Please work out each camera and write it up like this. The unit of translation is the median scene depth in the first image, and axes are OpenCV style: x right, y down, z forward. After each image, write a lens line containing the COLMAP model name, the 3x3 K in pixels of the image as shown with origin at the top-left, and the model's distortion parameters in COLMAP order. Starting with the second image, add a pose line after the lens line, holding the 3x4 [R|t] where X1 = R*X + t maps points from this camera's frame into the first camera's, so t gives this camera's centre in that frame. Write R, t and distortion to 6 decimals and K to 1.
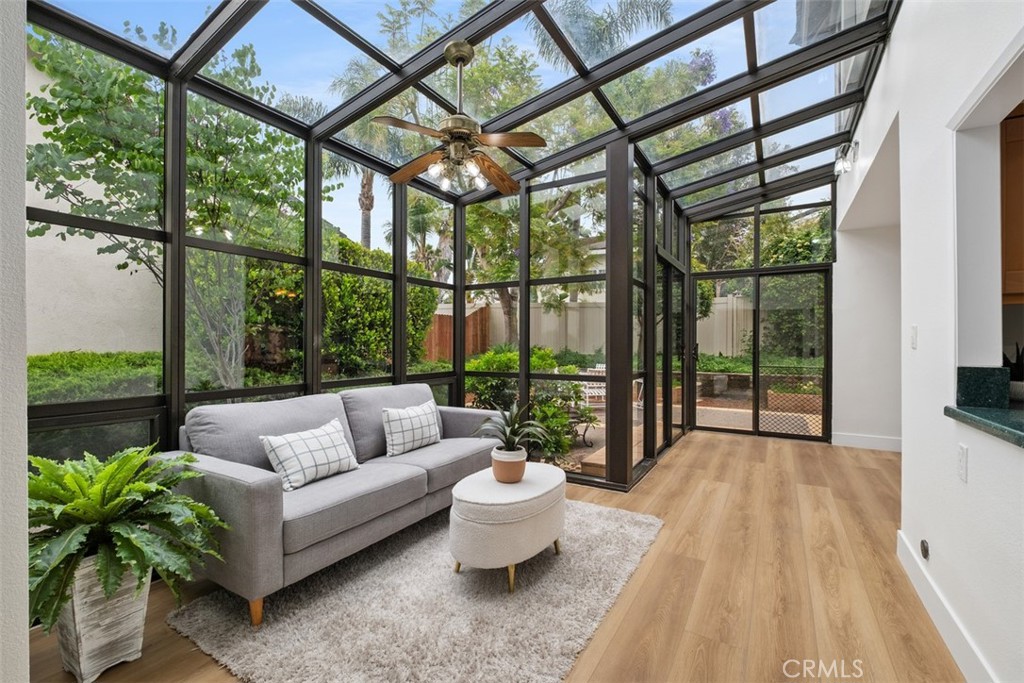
lens RADIAL K [[443.2, 0, 511.9], [0, 443.2, 351.0], [0, 0, 1]] dist [-0.001037, -0.002880]
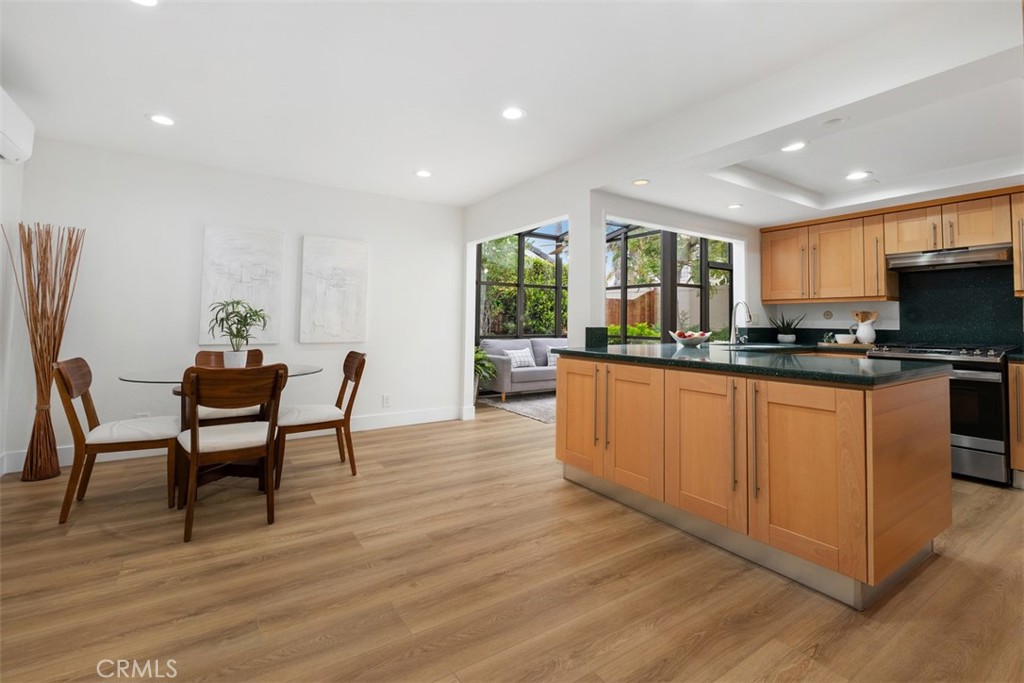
lens RADIAL K [[443.2, 0, 505.1], [0, 443.2, 309.4], [0, 0, 1]] dist [-0.001037, -0.002880]
pose [[0.898637, -0.004090, -0.438674, 0.559858], [-0.015751, 0.999011, -0.041580, 0.034555], [0.438410, 0.044275, 0.897684, -1.256684]]
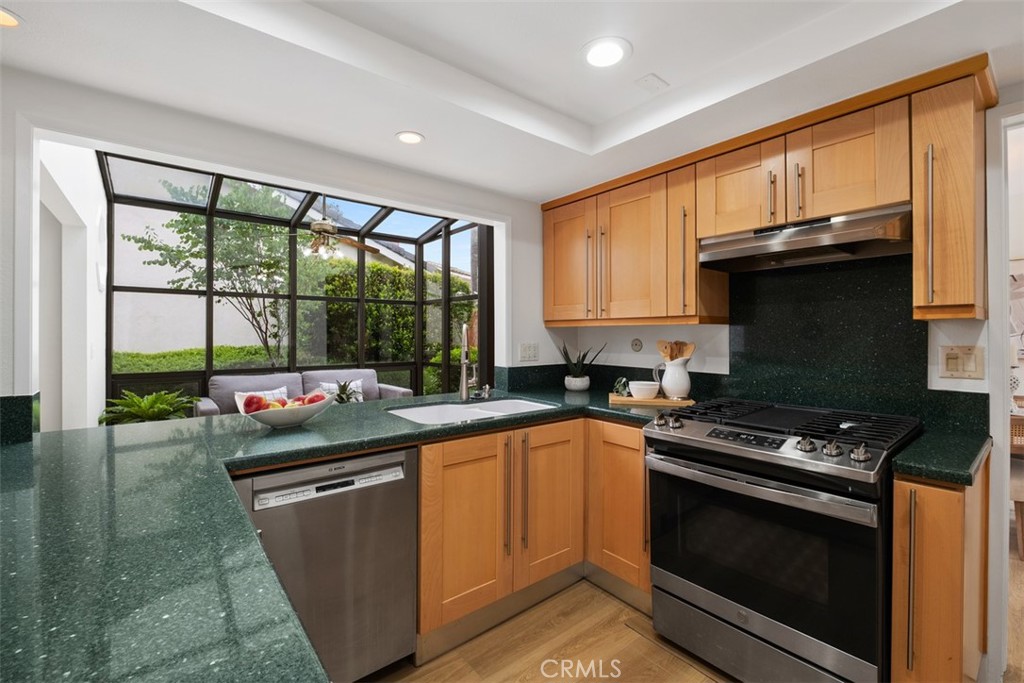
lens RADIAL K [[443.2, 0, 497.7], [0, 443.2, 338.9], [0, 0, 1]] dist [-0.001037, -0.002880]
pose [[0.938230, 0.003004, -0.346000, 0.944106], [-0.005128, 0.999973, -0.005223, -0.034604], [0.345975, 0.006675, 0.938220, -0.366366]]
